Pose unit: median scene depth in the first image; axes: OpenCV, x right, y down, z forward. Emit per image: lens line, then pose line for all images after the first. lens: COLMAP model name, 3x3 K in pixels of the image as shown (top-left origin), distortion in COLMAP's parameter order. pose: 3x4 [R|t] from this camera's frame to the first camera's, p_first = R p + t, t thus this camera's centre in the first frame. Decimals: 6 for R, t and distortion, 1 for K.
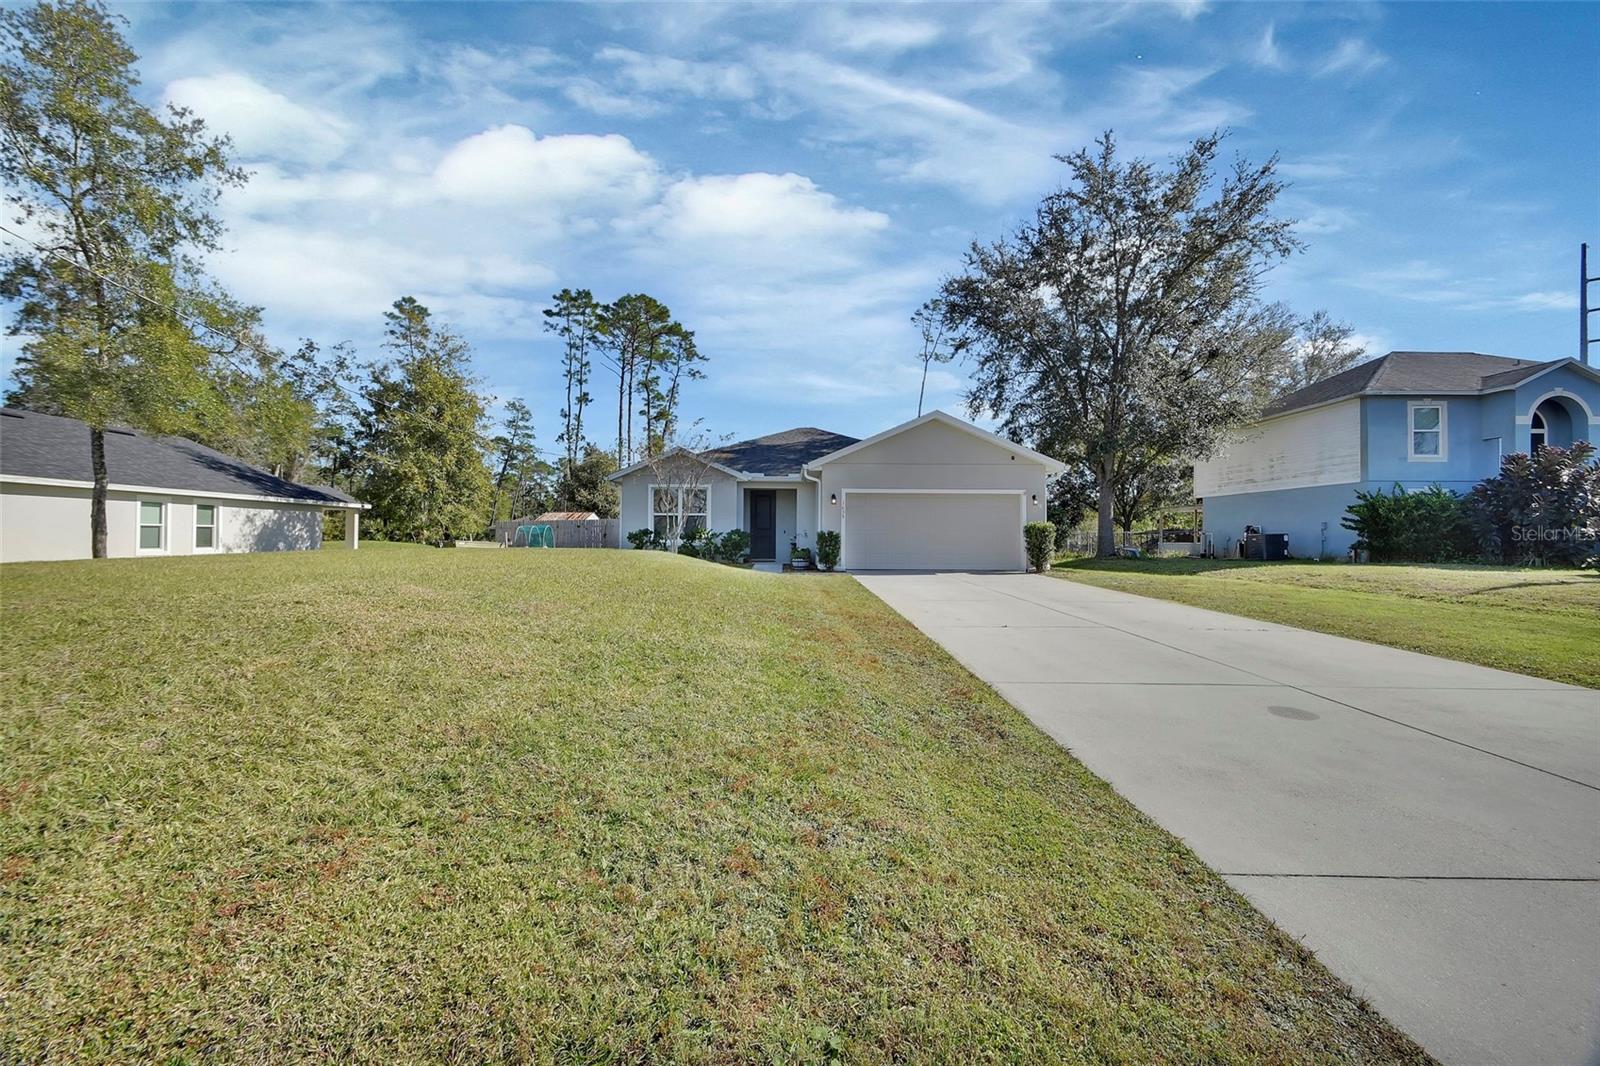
lens RADIAL K [[735.9, 0, 800.0], [0, 735.9, 533.0], [0, 0, 1]] dist [0.001351, 0.000098]
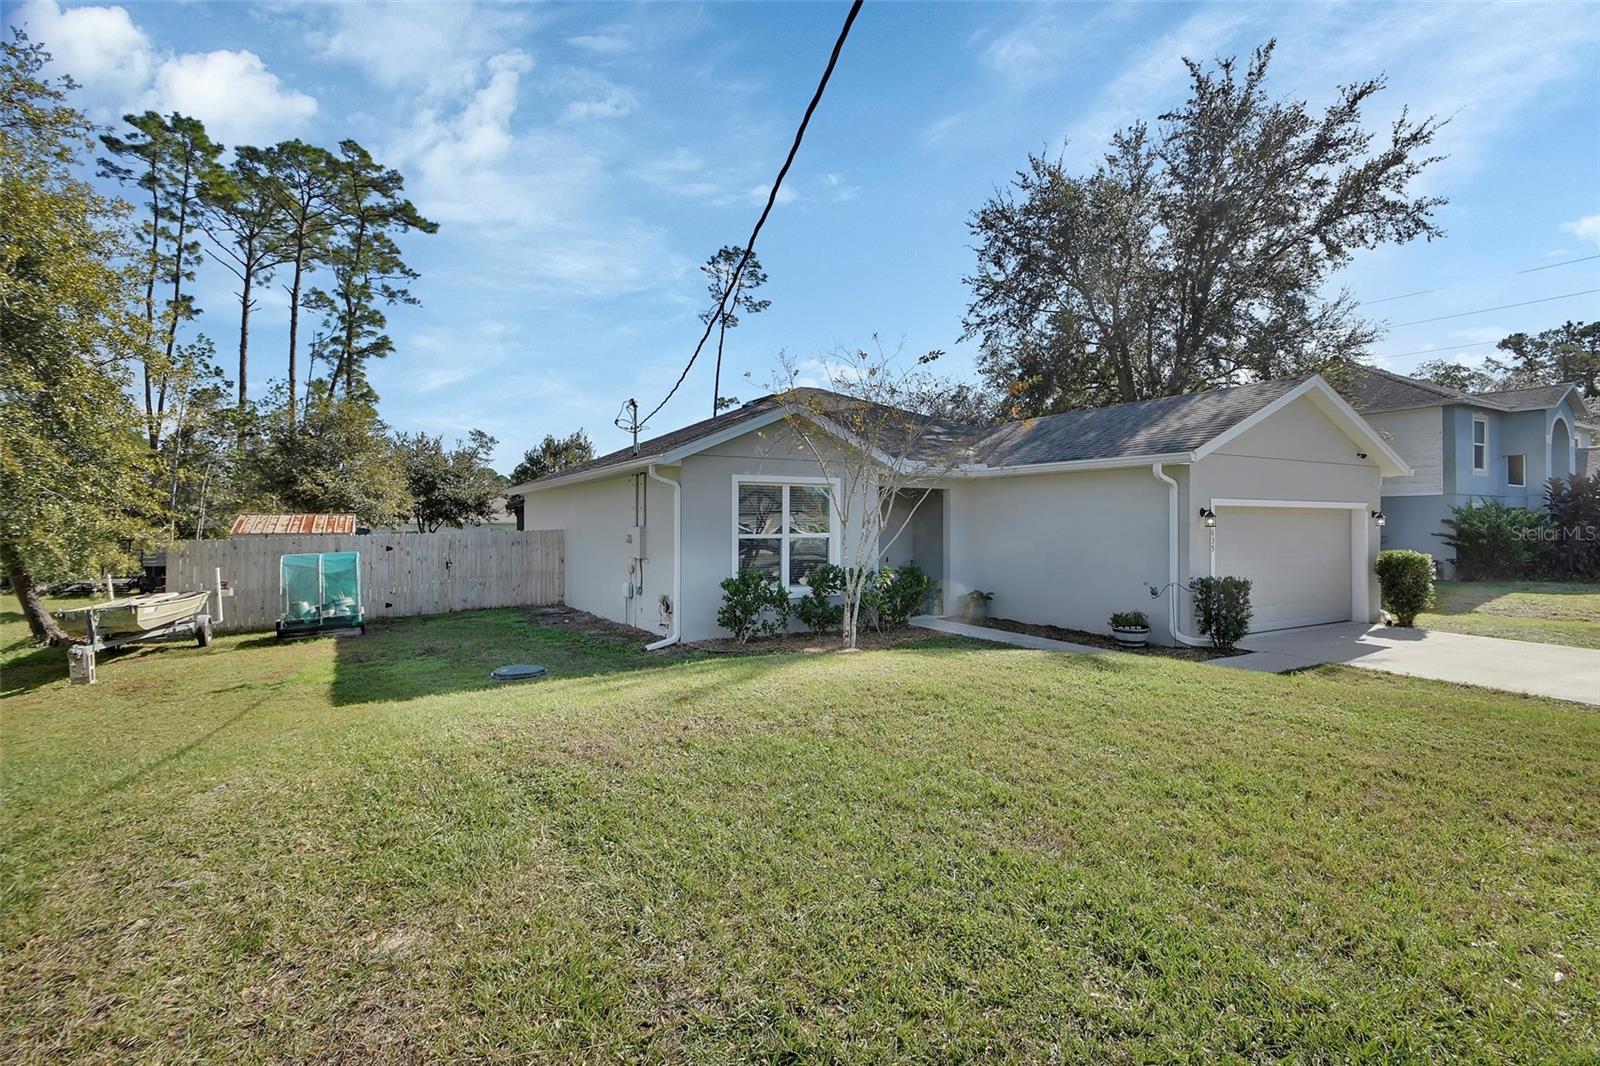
lens RADIAL K [[755.7, 0, 799.4], [0, 755.7, 502.7], [0, 0, 1]] dist [-0.018724, -0.000138]
pose [[0.852733, 0.008700, 0.522274, -0.355873], [0.000606, 0.999844, -0.017646, -0.033174], [-0.522346, 0.015364, 0.852595, 0.481504]]
